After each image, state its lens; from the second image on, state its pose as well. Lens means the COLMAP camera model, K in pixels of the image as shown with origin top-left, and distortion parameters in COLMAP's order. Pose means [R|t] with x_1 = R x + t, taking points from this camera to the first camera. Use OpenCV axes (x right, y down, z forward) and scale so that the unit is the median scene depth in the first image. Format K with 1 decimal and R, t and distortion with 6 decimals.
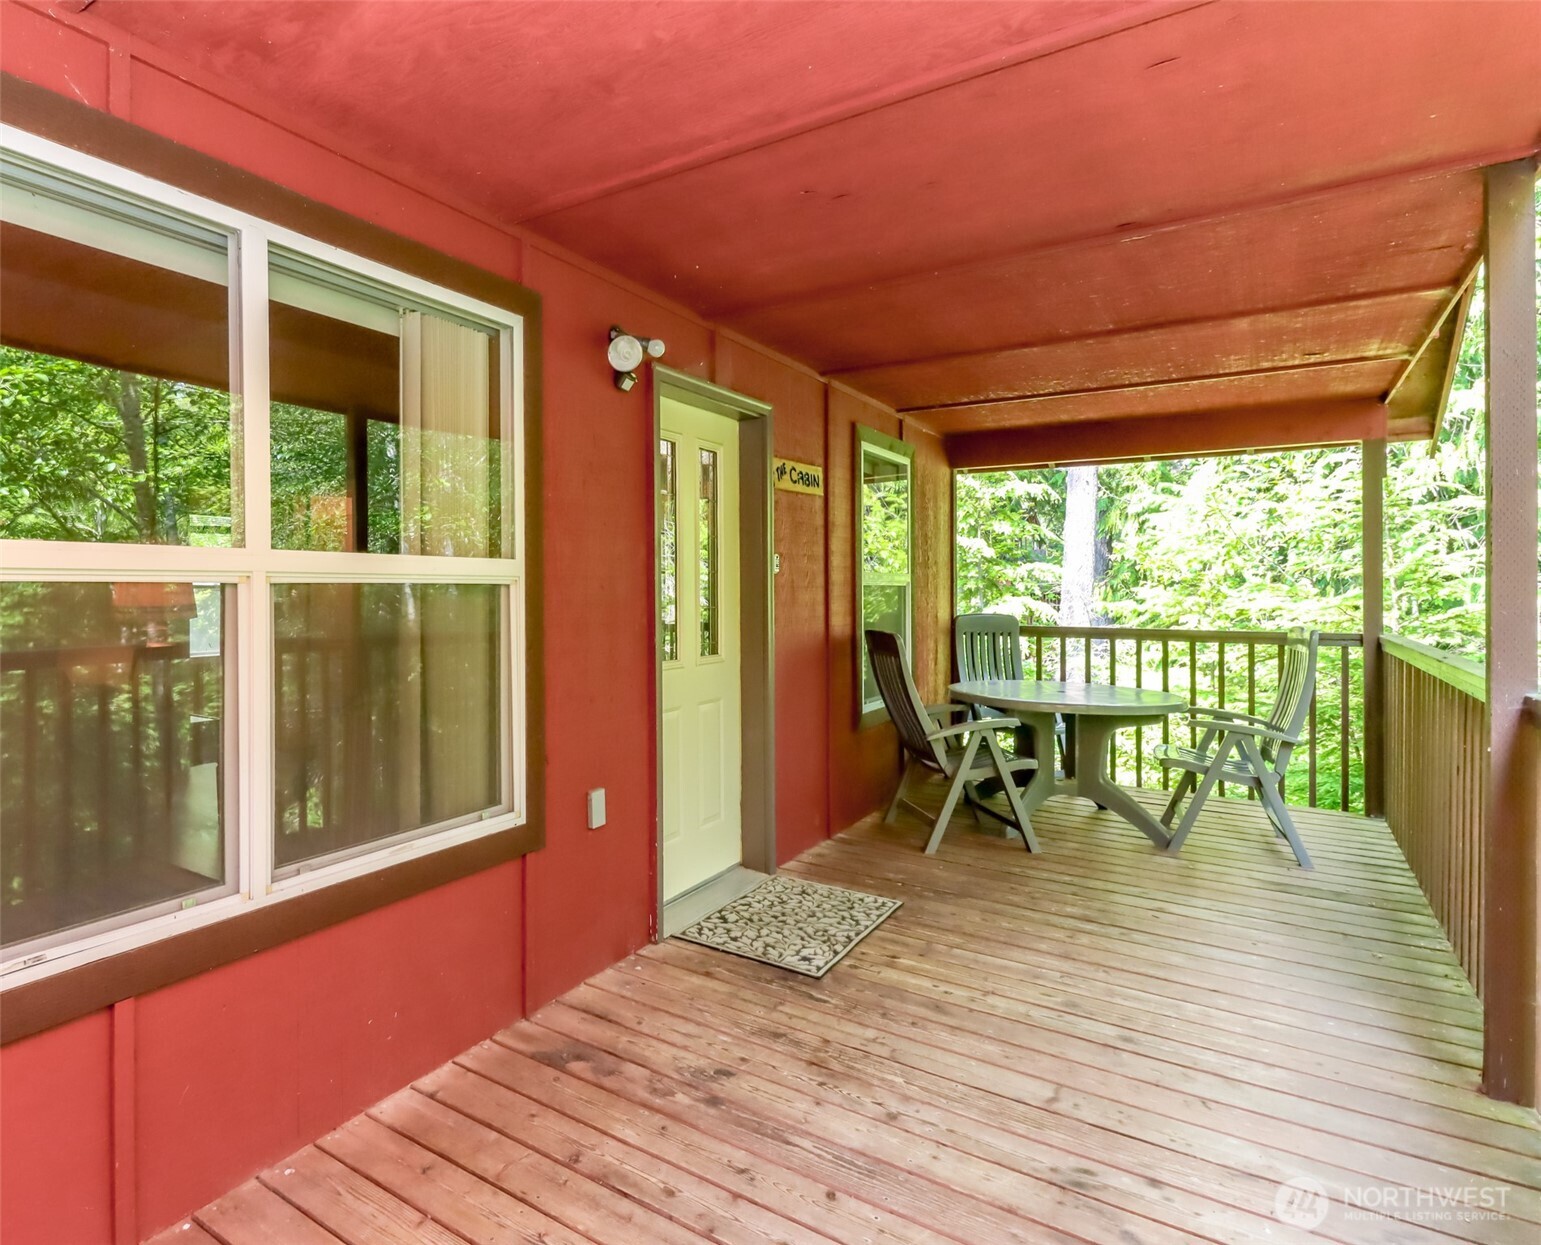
lens RADIAL K [[1018.6, 0, 770.7], [0, 1018.6, 607.5], [0, 0, 1]] dist [0.008009, -0.005509]
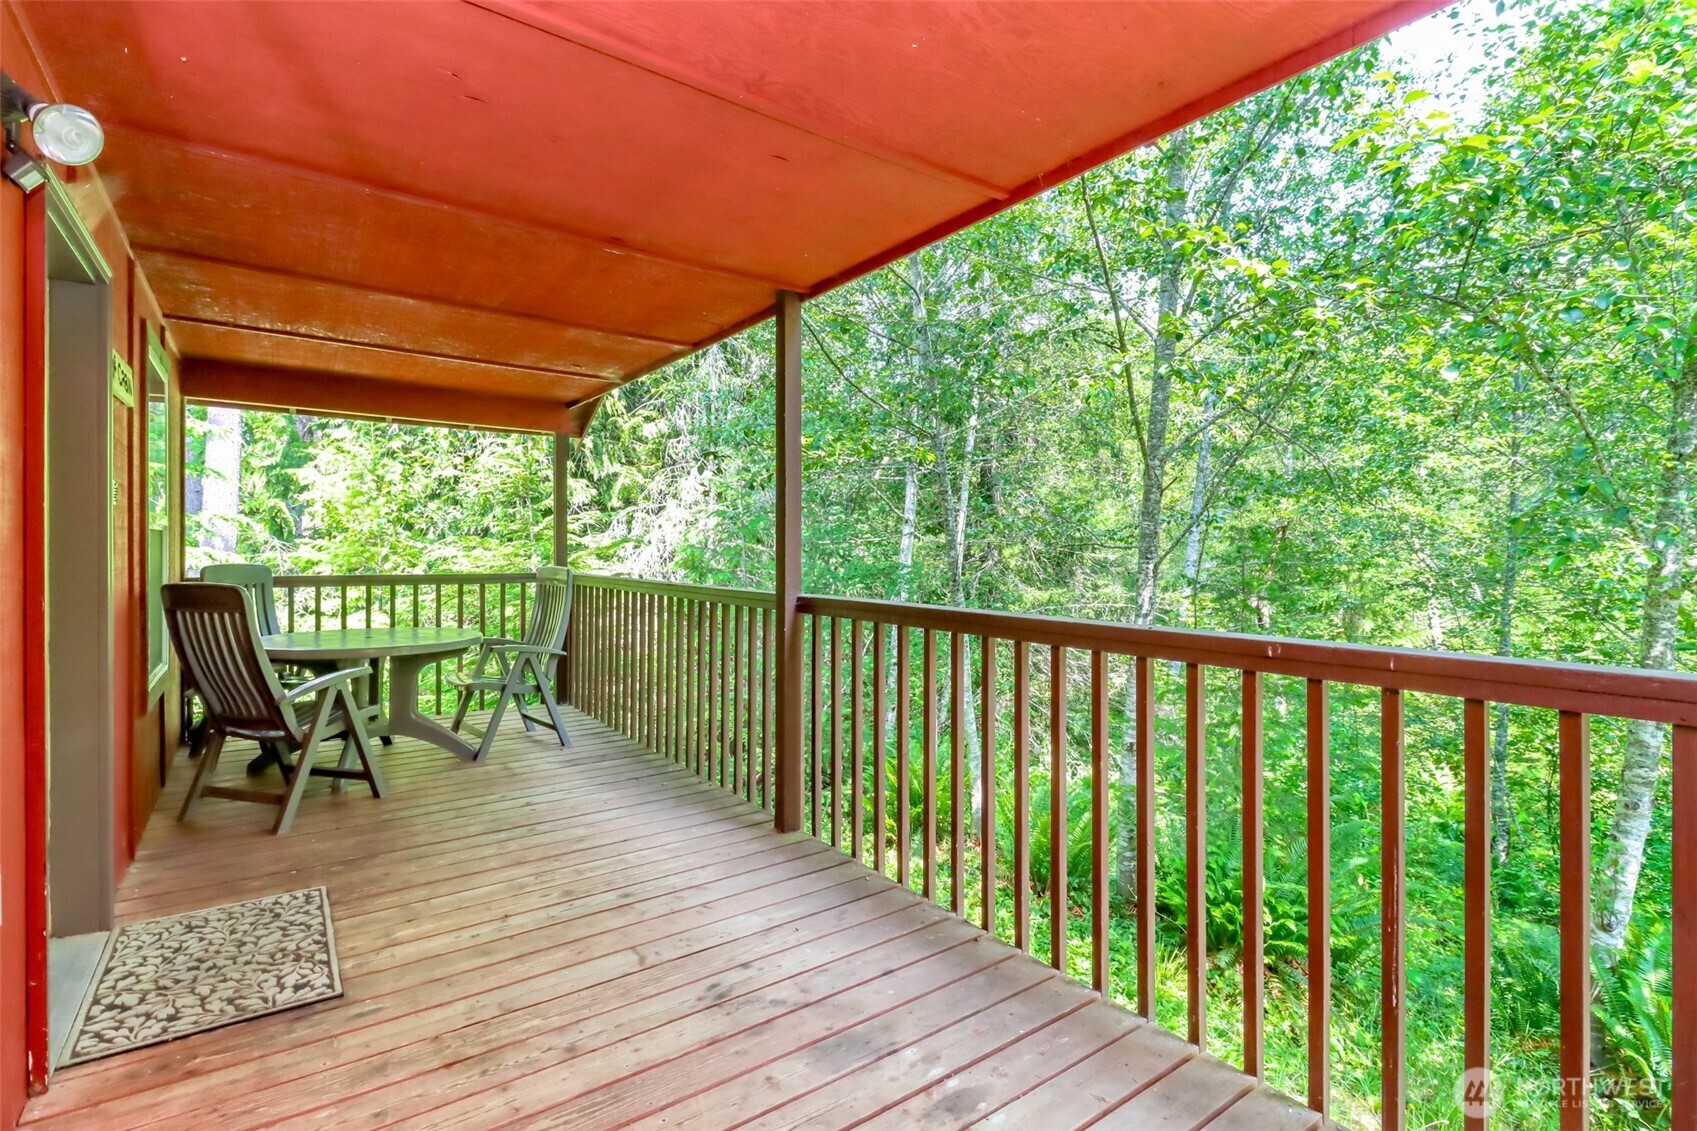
lens RADIAL K [[800.0, 0, 848.3], [0, 800.0, 558.1], [0, 0, 1]] dist [-0.004620, -0.003782]
pose [[0.300920, -0.014463, 0.953540, -0.414500], [0.019826, 0.999764, 0.008908, 0.006968], [-0.953443, 0.016225, 0.301136, 0.372241]]
